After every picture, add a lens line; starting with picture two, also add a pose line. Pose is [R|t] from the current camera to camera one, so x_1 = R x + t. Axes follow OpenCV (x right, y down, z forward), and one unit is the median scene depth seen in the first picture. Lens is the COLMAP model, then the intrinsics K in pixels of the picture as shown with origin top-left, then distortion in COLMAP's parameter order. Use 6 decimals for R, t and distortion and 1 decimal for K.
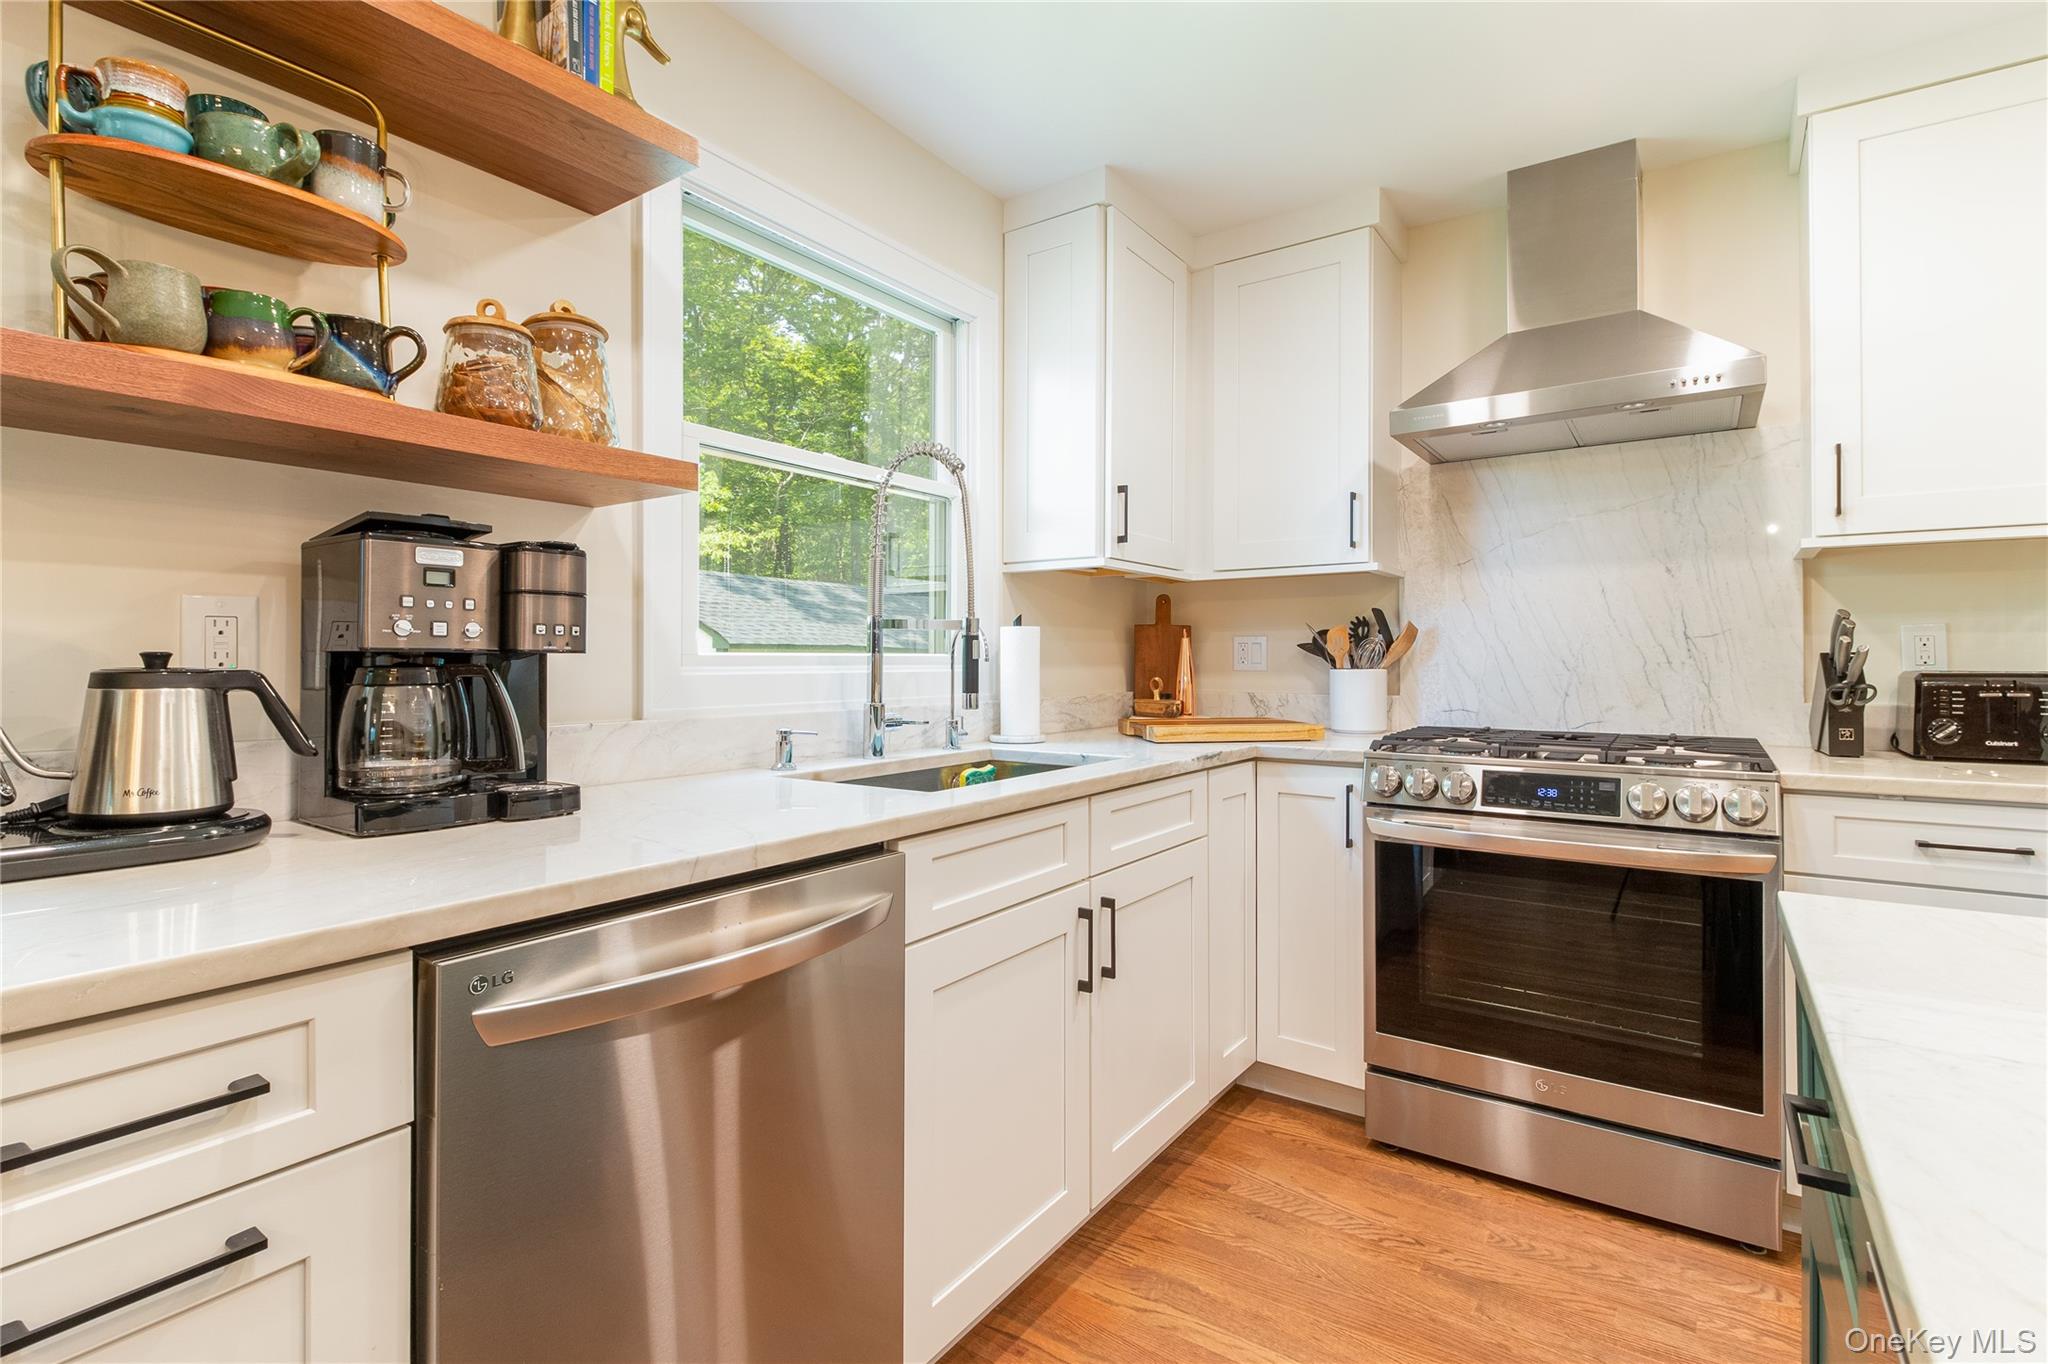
lens RADIAL K [[940.9, 0, 1028.6], [0, 940.9, 650.9], [0, 0, 1]] dist [0.004205, 0.000230]
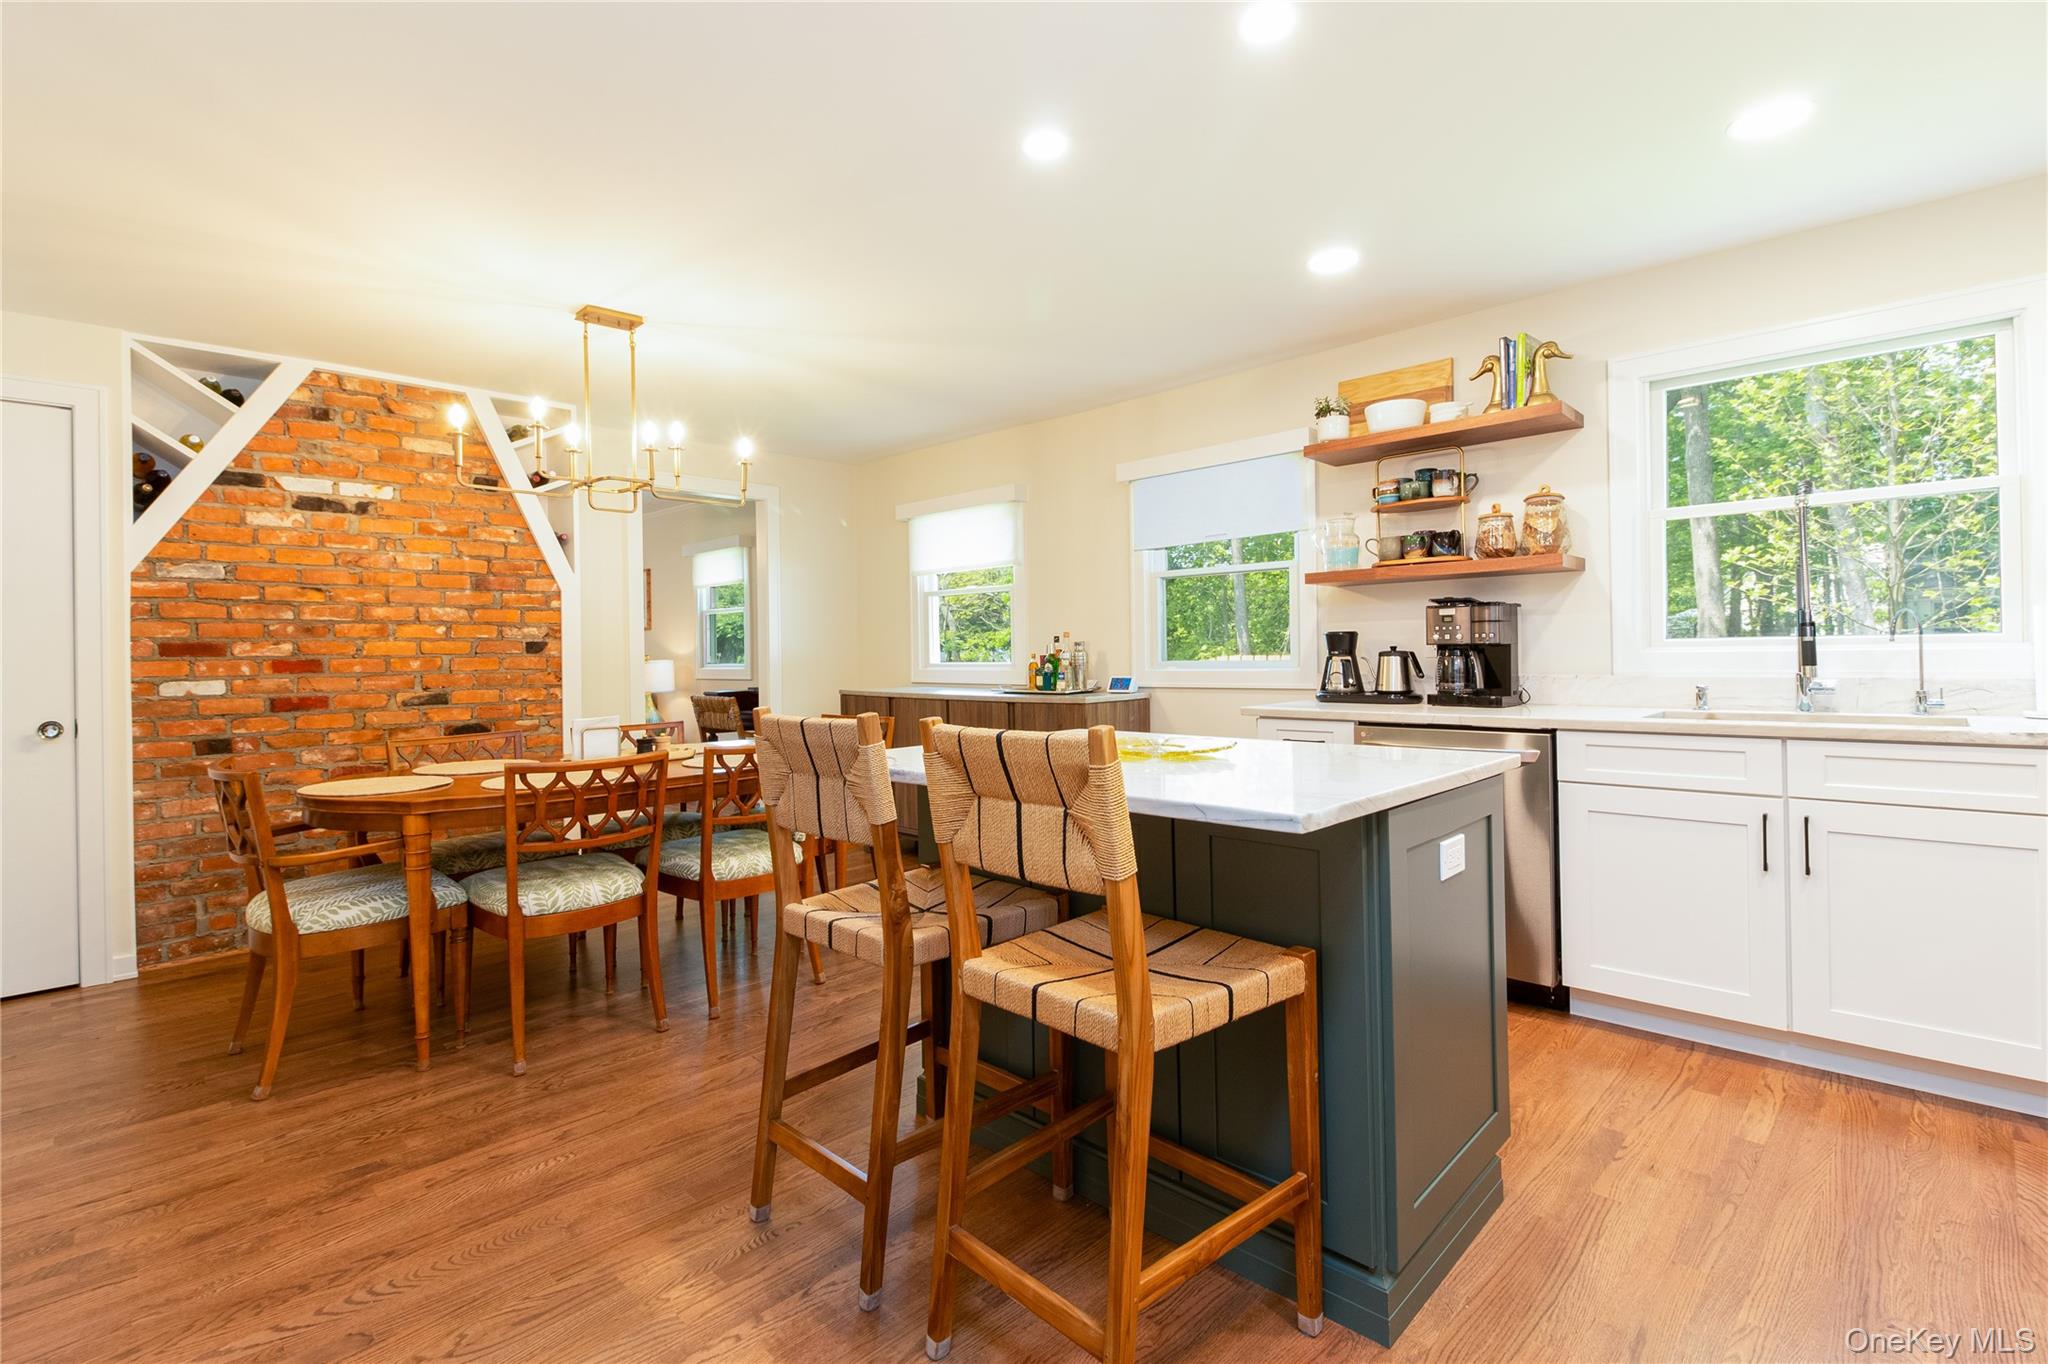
lens RADIAL K [[940.9, 0, 1028.6], [0, 940.9, 650.9], [0, 0, 1]] dist [0.004205, 0.000230]
pose [[-0.135496, -0.000861, -0.990777, 1.492740], [0.027375, 0.999615, -0.004613, -0.000673], [0.990400, -0.027748, -0.135420, 0.069757]]
